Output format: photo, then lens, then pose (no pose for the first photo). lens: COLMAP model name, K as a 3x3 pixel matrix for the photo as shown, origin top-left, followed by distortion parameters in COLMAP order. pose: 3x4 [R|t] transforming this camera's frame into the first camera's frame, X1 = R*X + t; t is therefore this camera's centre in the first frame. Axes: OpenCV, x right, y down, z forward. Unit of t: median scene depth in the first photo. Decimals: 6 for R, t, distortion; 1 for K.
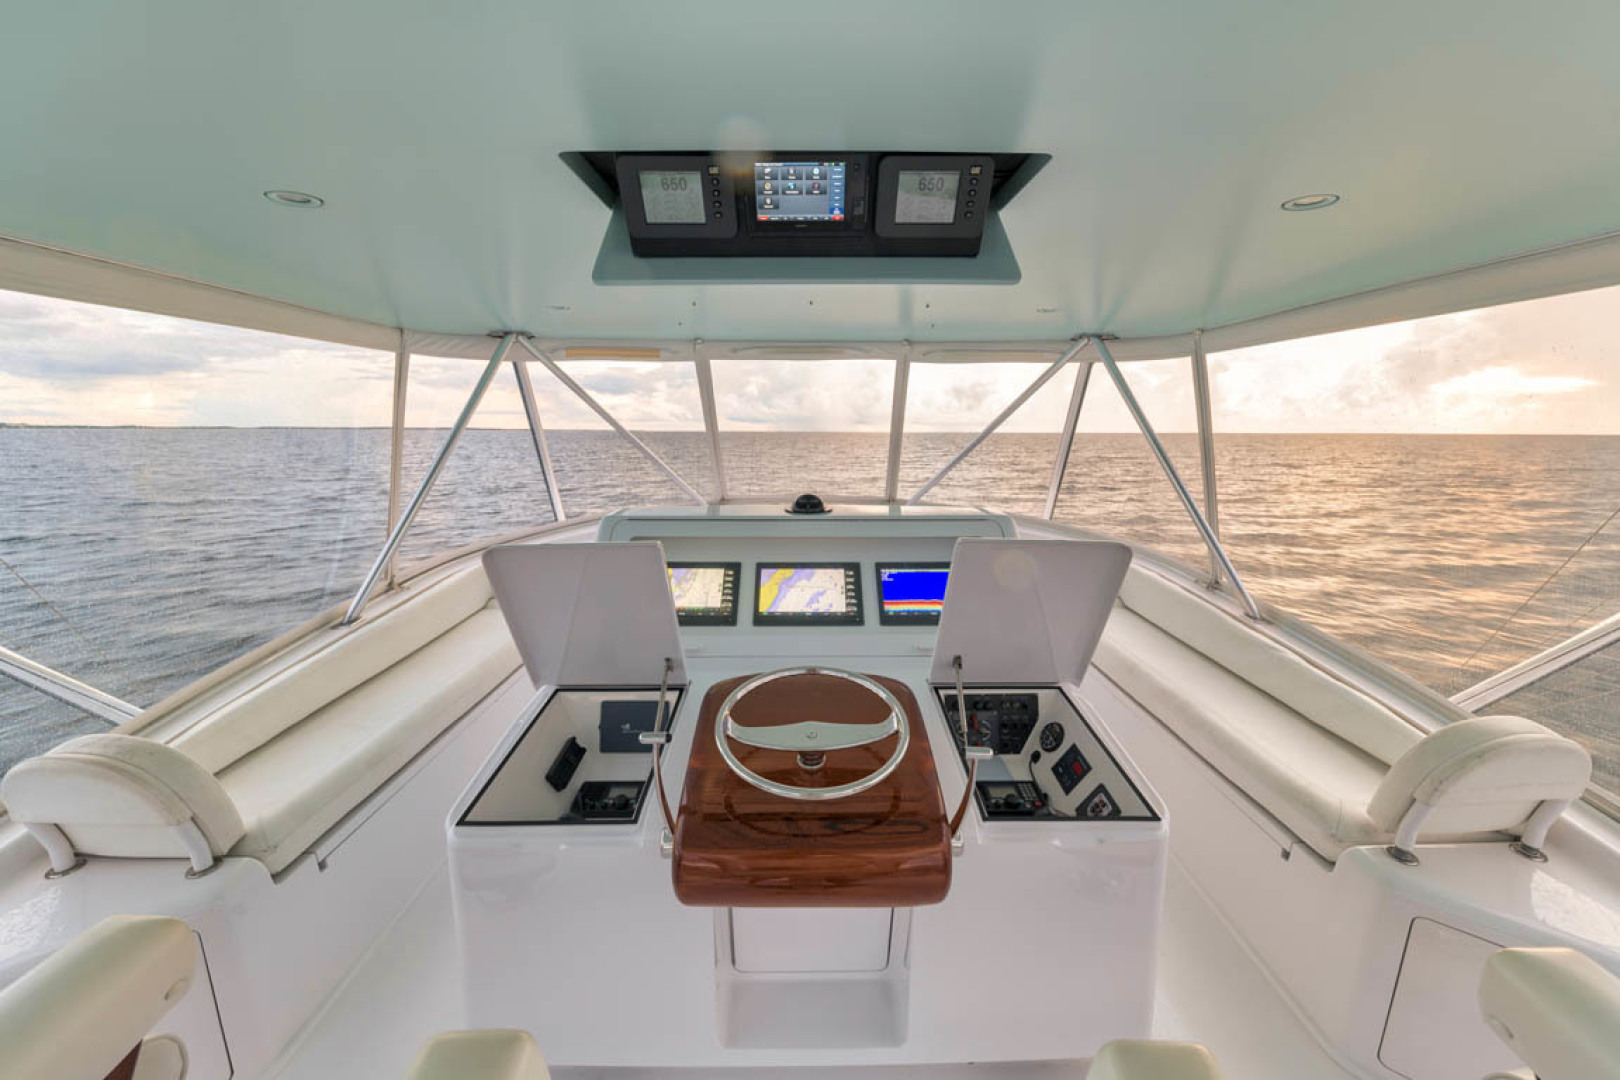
lens RADIAL K [[573.6, 0, 818.7], [0, 573.6, 537.6], [0, 0, 1]] dist [0.008527, -0.004295]
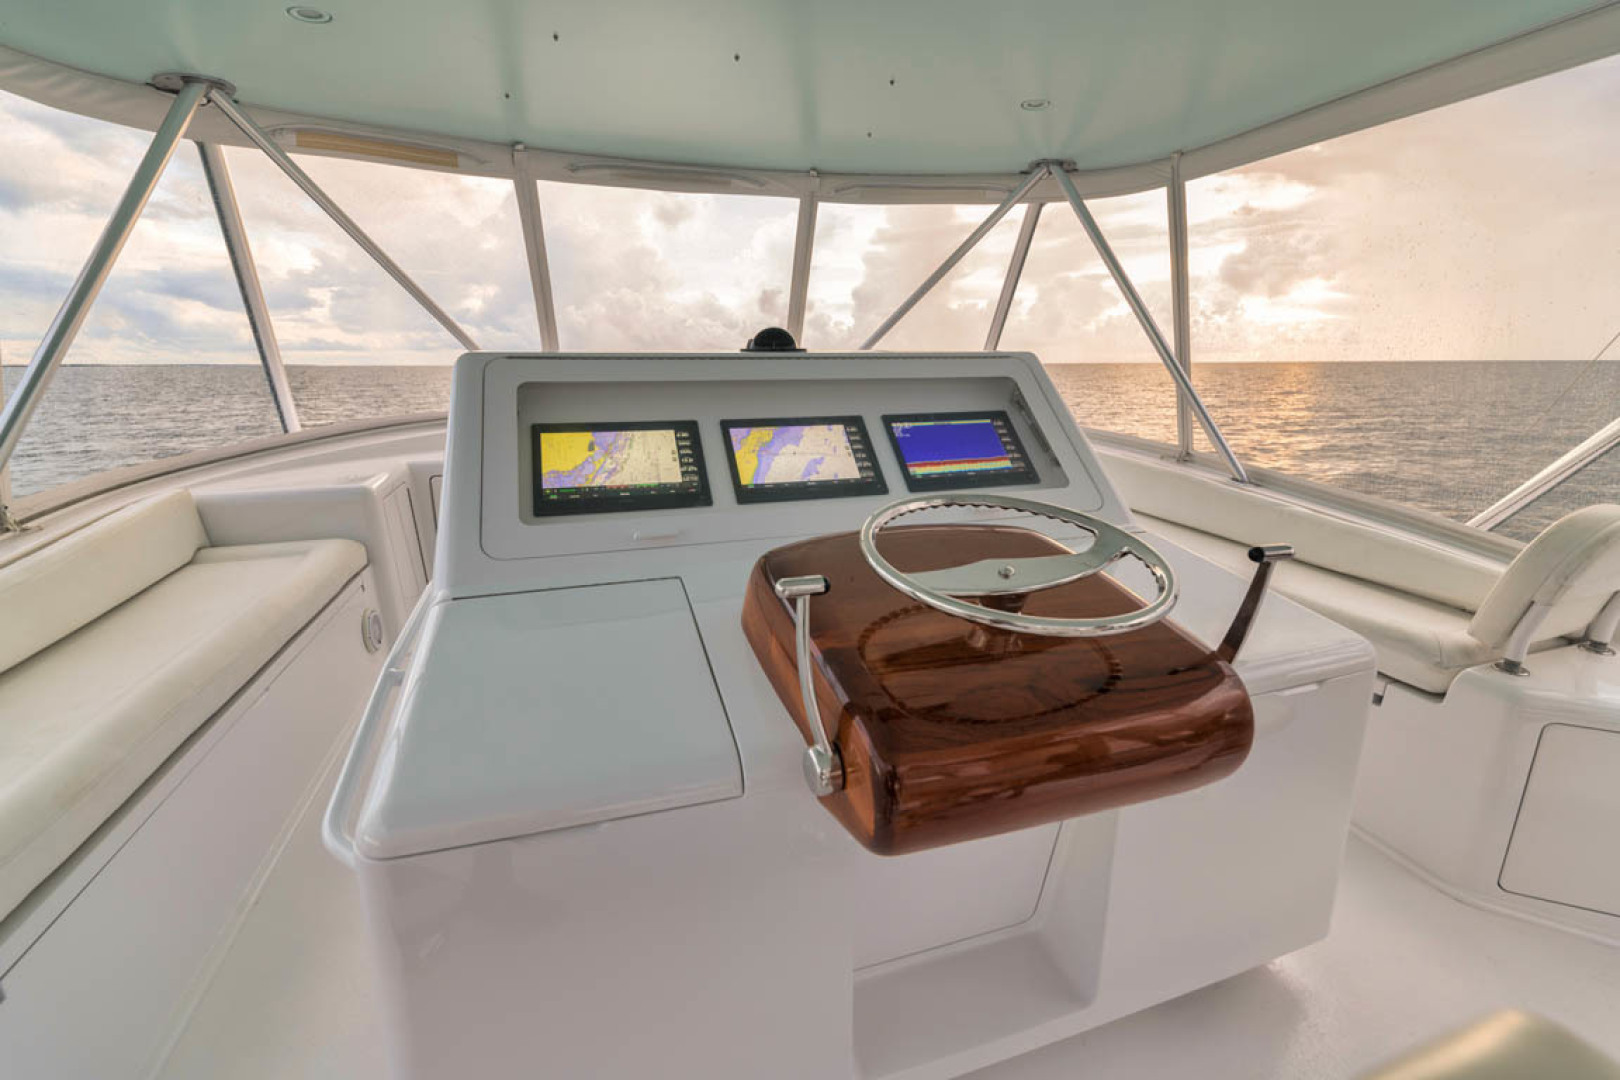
lens RADIAL K [[681.7, 0, 821.0], [0, 681.7, 538.2], [0, 0, 1]] dist [0.015148, -0.008752]
pose [[0.955909, -0.082112, 0.281949, -0.244992], [0.064133, 0.995310, 0.072429, 0.138989], [-0.286574, -0.051153, 0.956691, 0.198480]]
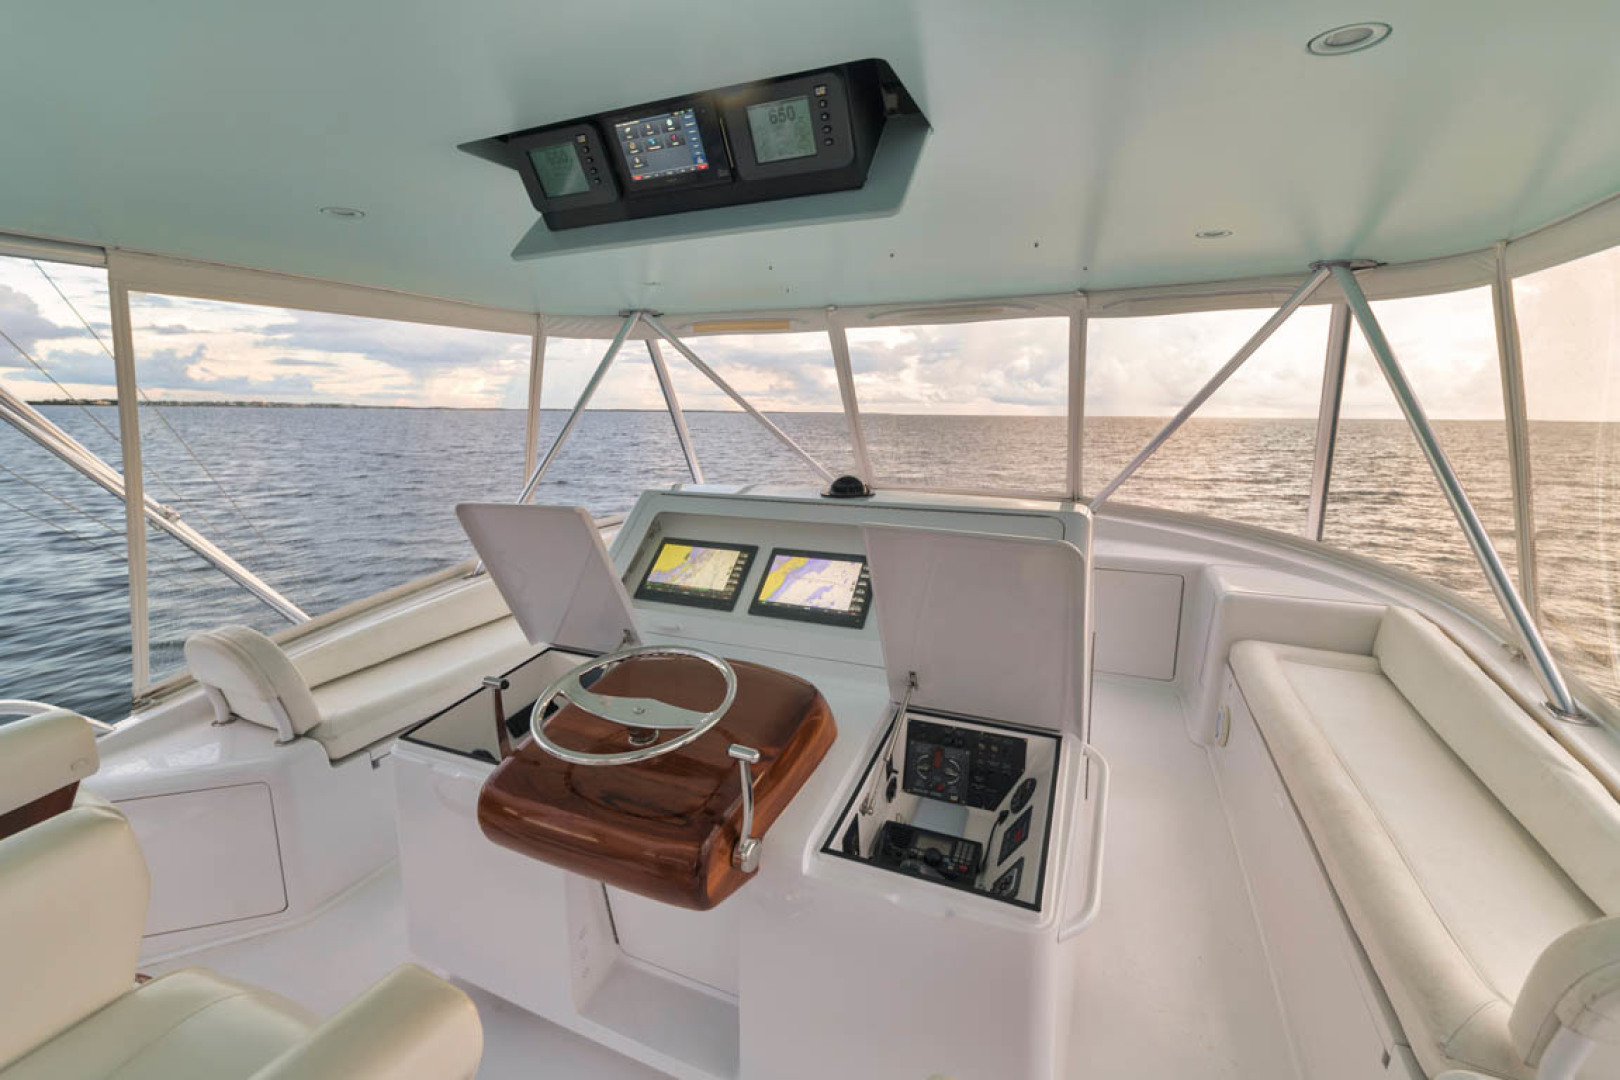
lens RADIAL K [[681.7, 0, 821.0], [0, 681.7, 538.2], [0, 0, 1]] dist [0.015148, -0.008752]
pose [[0.914461, 0.072939, -0.398046, 0.411309], [-0.075018, 0.997128, 0.010372, 0.012150], [0.397660, 0.020376, 0.917307, 0.039292]]
